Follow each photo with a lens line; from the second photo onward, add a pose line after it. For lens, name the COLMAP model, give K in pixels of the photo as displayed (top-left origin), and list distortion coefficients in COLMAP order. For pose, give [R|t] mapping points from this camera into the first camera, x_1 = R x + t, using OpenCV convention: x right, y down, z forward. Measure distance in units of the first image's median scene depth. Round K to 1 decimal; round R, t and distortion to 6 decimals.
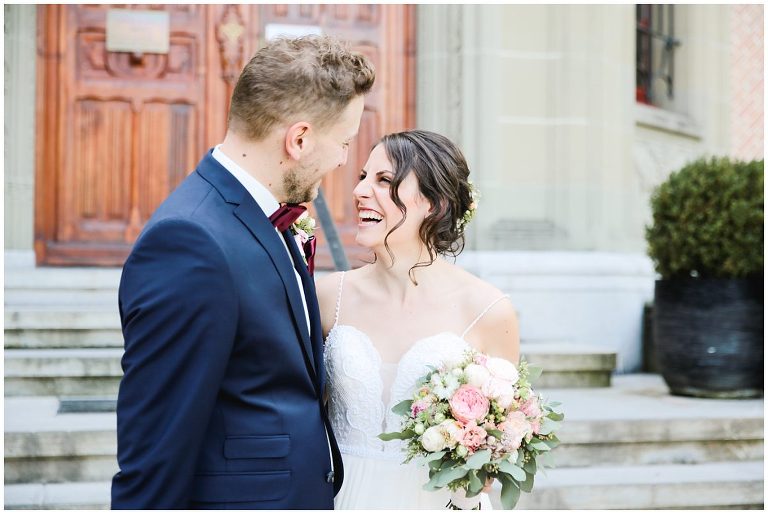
lens RADIAL K [[1196.4, 0, 384.8], [0, 1196.4, 259.8], [0, 0, 1]] dist [-0.059900, 0.000000]
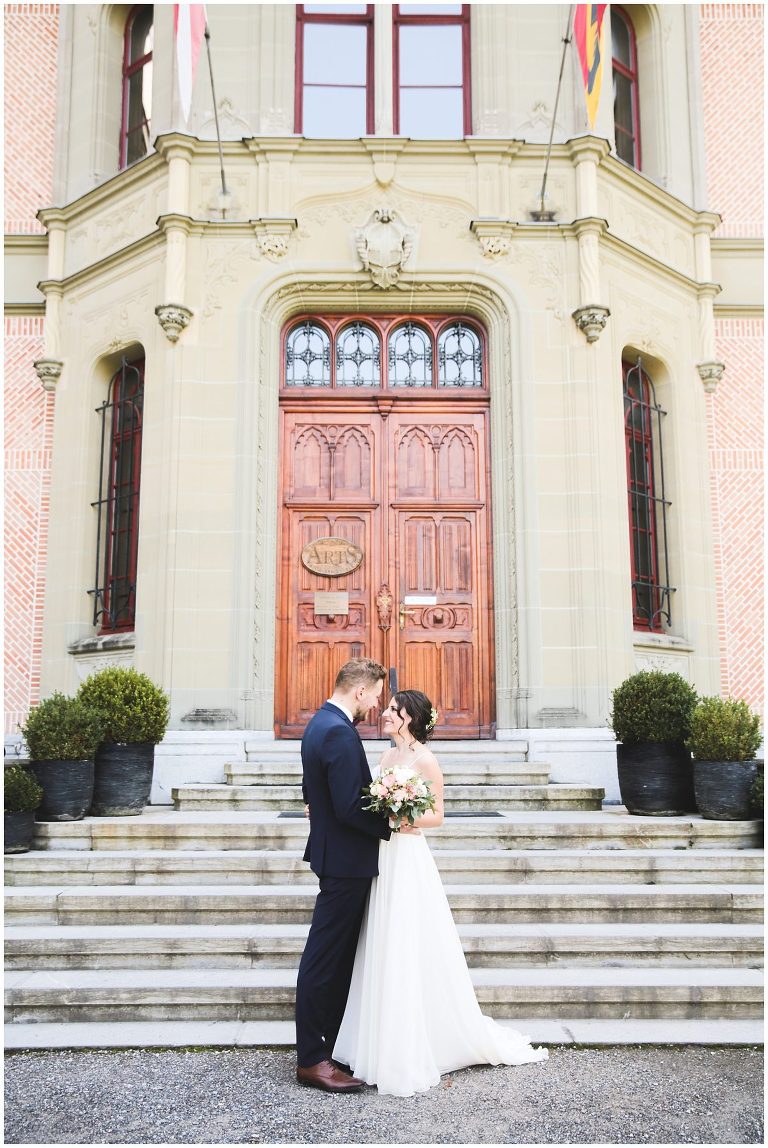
lens RADIAL K [[1006.2, 0, 384.5], [0, 1006.2, 571.3], [0, 0, 1]] dist [-0.018349, 0.000880]
pose [[0.978262, -0.042402, -0.202993, 0.201881], [0.012364, 0.989057, -0.147015, -0.021446], [0.207005, 0.141309, 0.968081, -0.503055]]
